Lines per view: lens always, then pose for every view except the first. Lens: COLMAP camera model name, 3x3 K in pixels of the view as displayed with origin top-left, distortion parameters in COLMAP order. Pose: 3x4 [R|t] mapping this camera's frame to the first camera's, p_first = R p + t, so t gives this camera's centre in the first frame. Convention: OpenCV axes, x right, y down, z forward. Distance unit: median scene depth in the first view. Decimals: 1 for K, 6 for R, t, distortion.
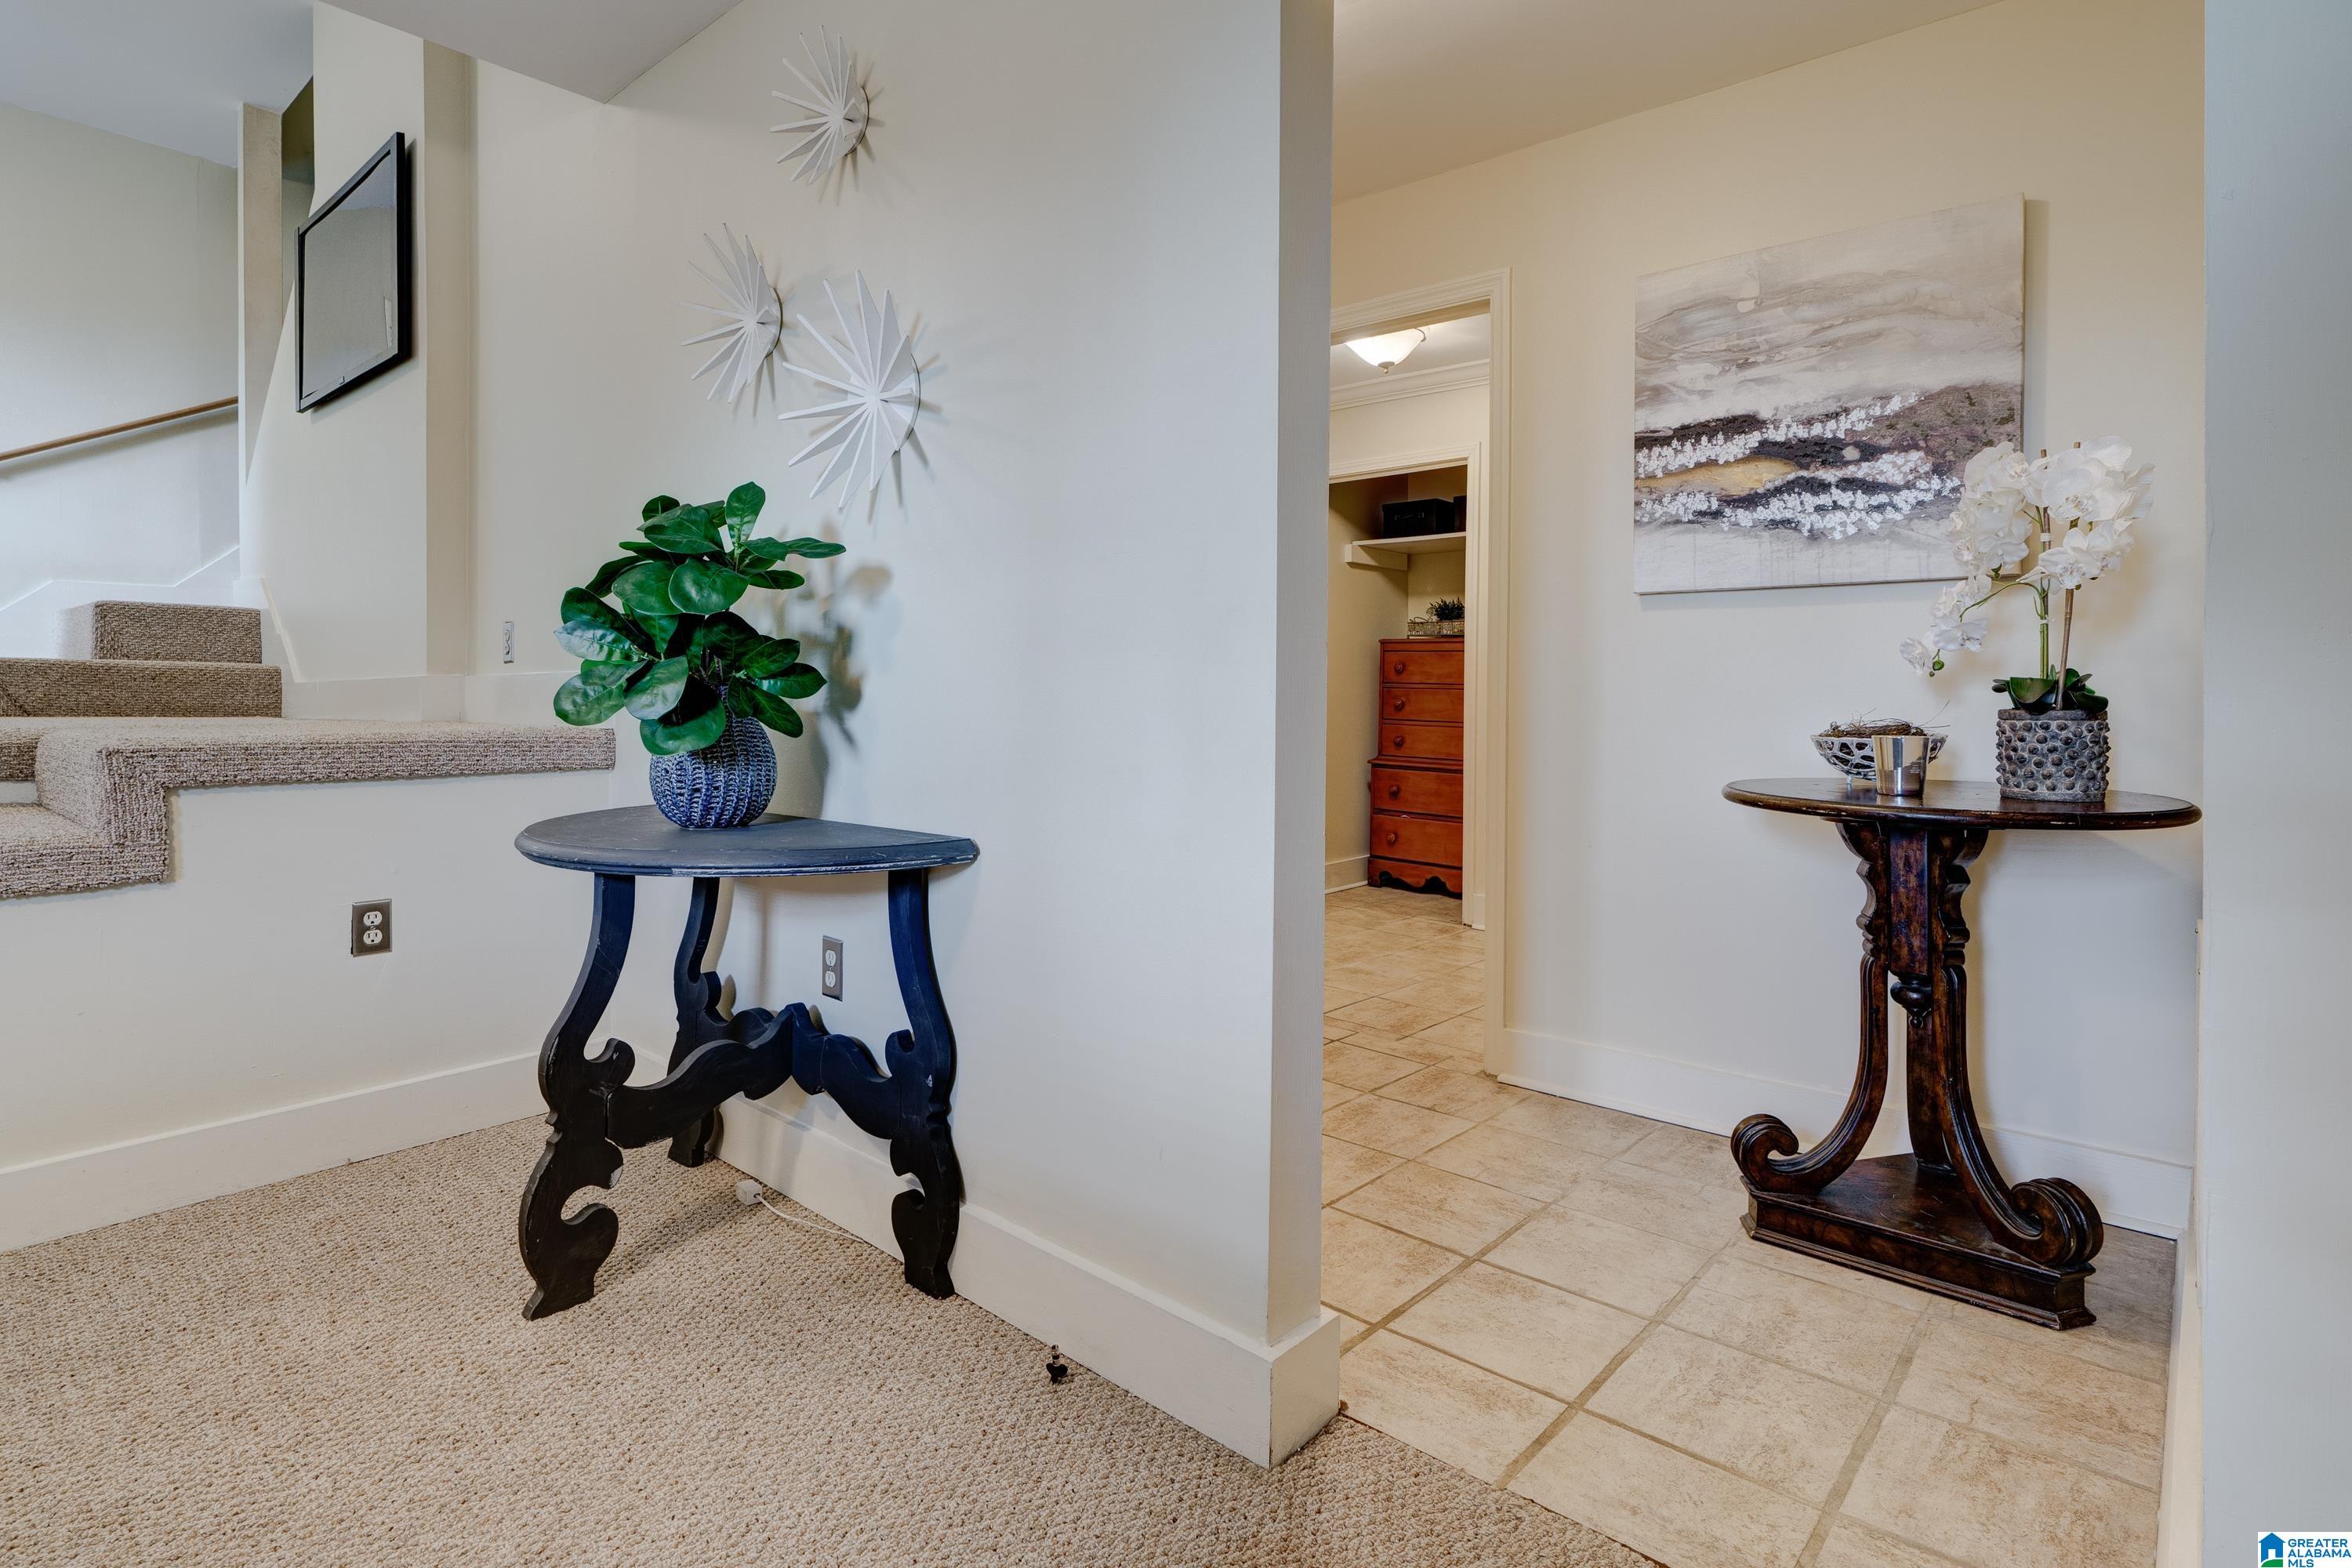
lens RADIAL K [[1164.1, 0, 1228.0], [0, 1164.1, 702.3], [0, 0, 1]] dist [-0.003723, -0.000043]
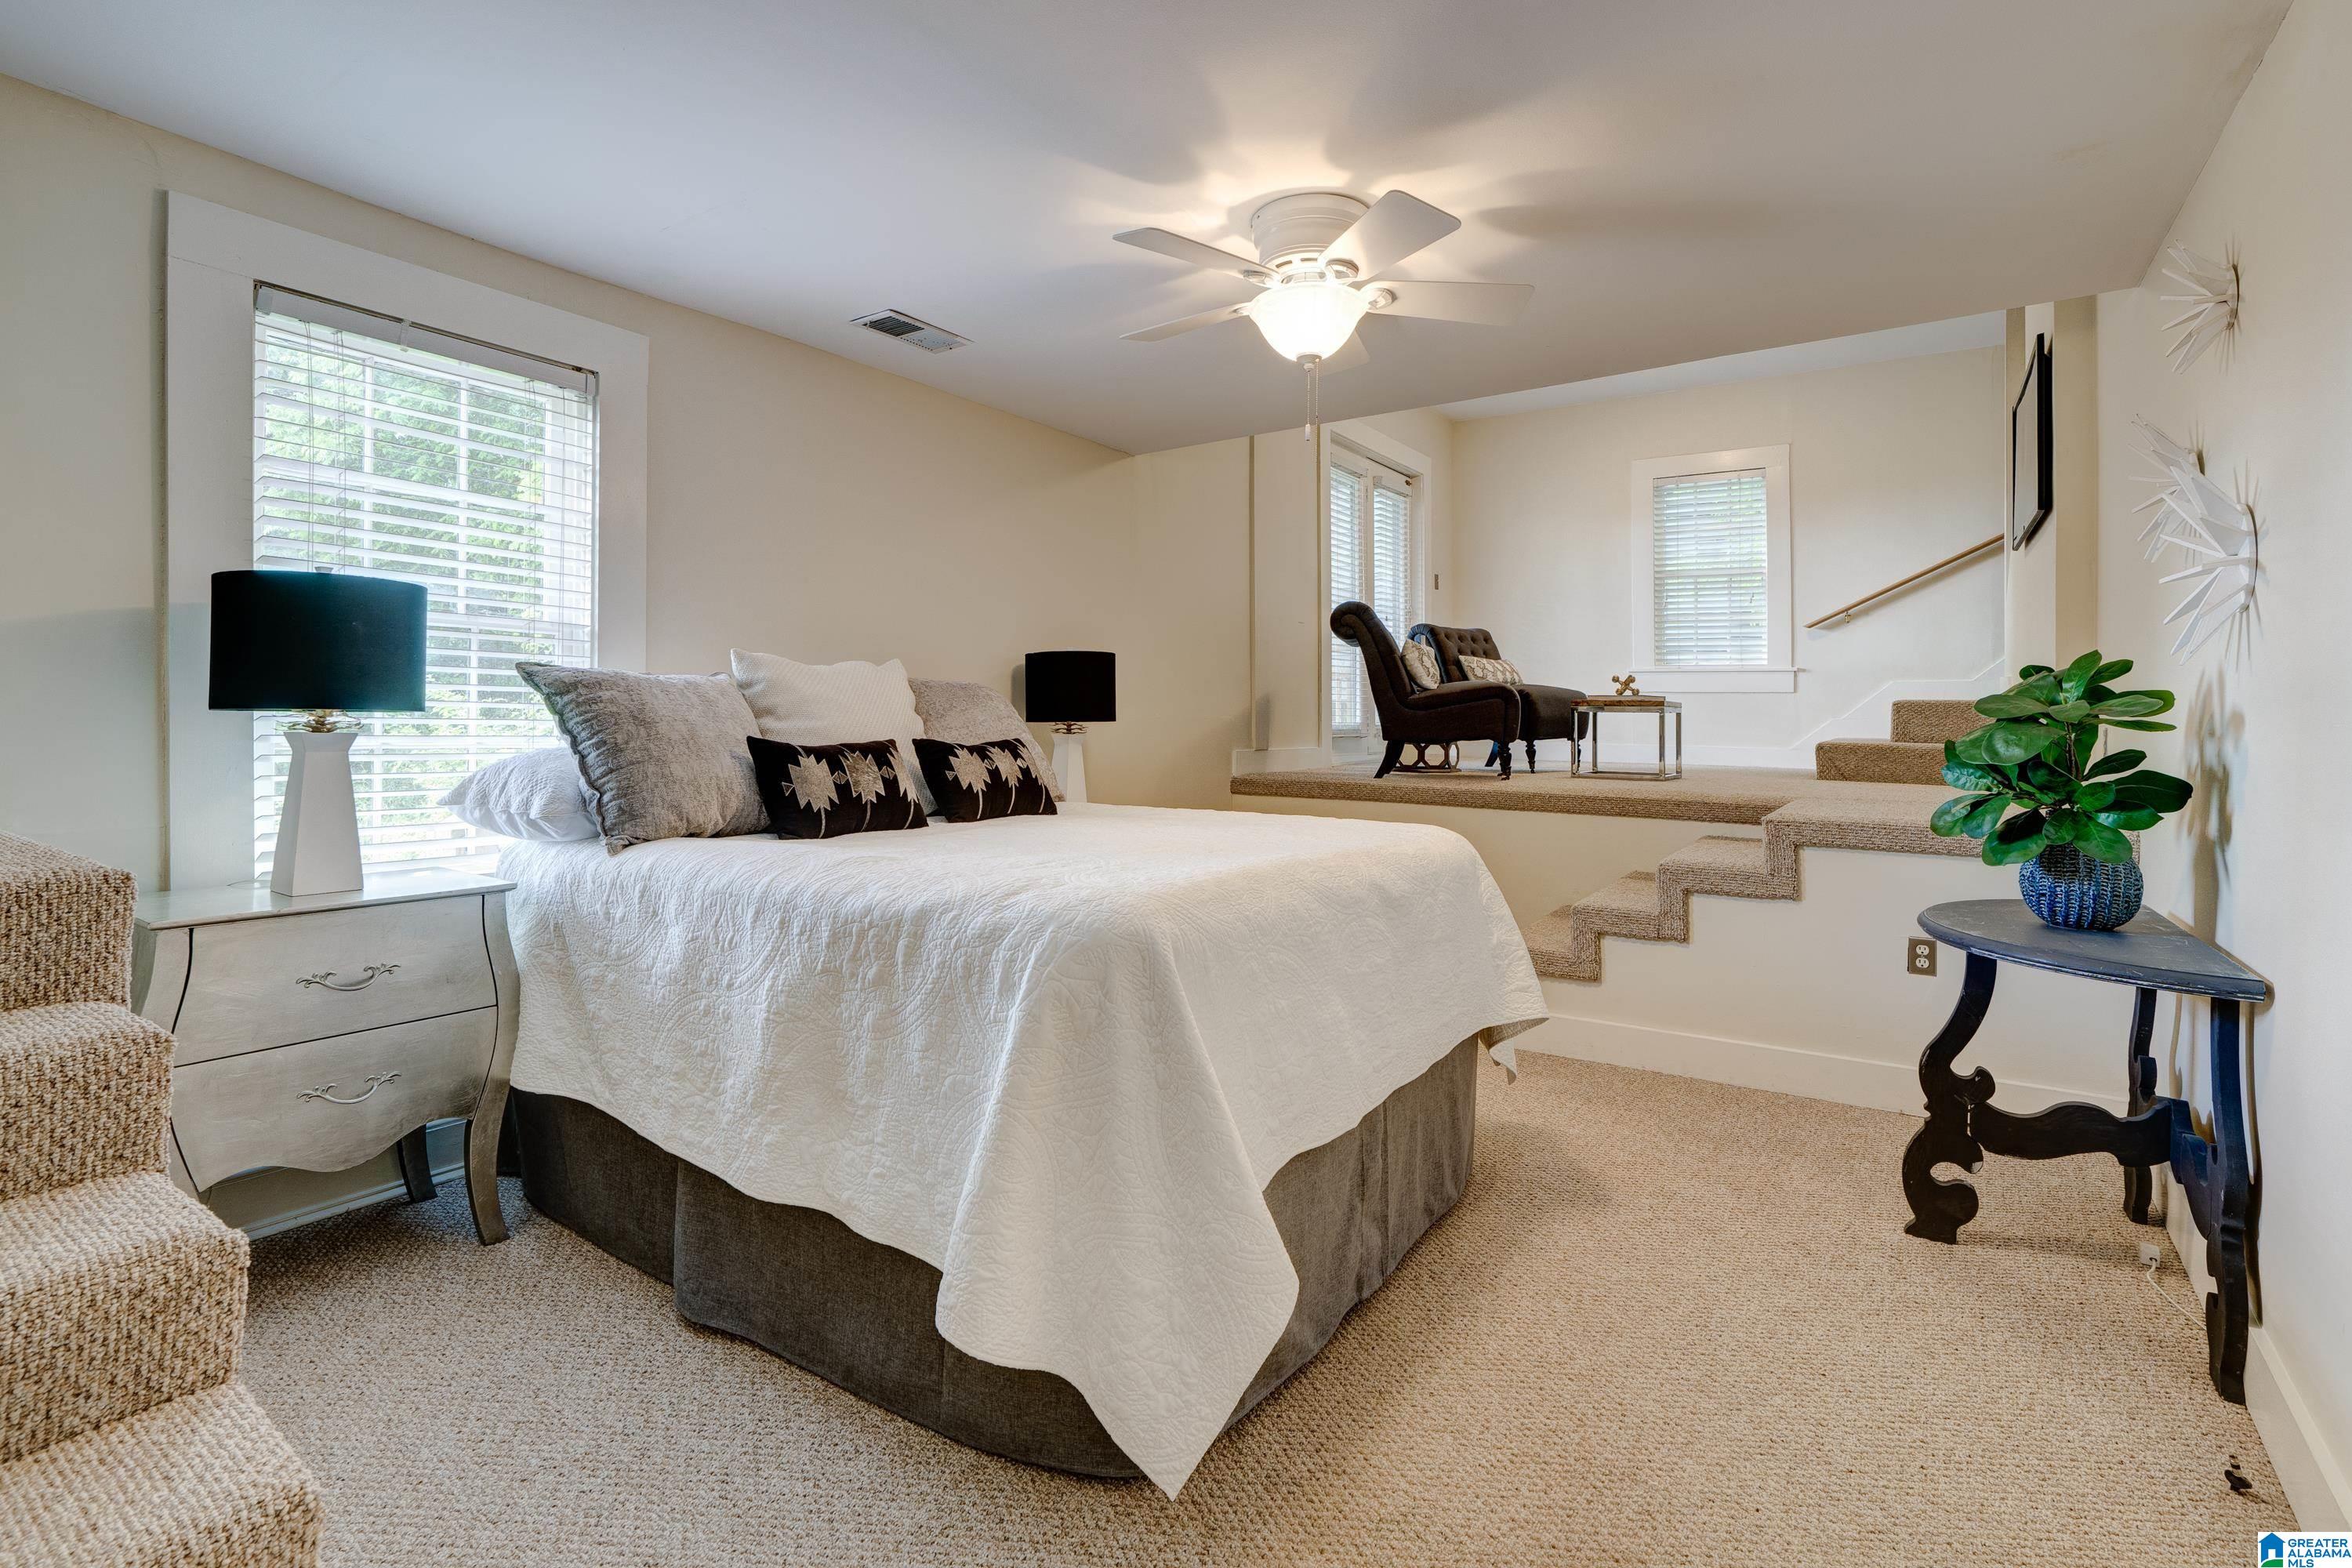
lens RADIAL K [[1069.9, 0, 1187.0], [0, 1069.9, 727.3], [0, 0, 1]] dist [-0.010394, -0.001265]
pose [[0.123288, 0.001061, -0.992370, 0.564872], [-0.022665, 0.999742, -0.001747, -0.081217], [0.992112, 0.022707, 0.123281, -0.082325]]
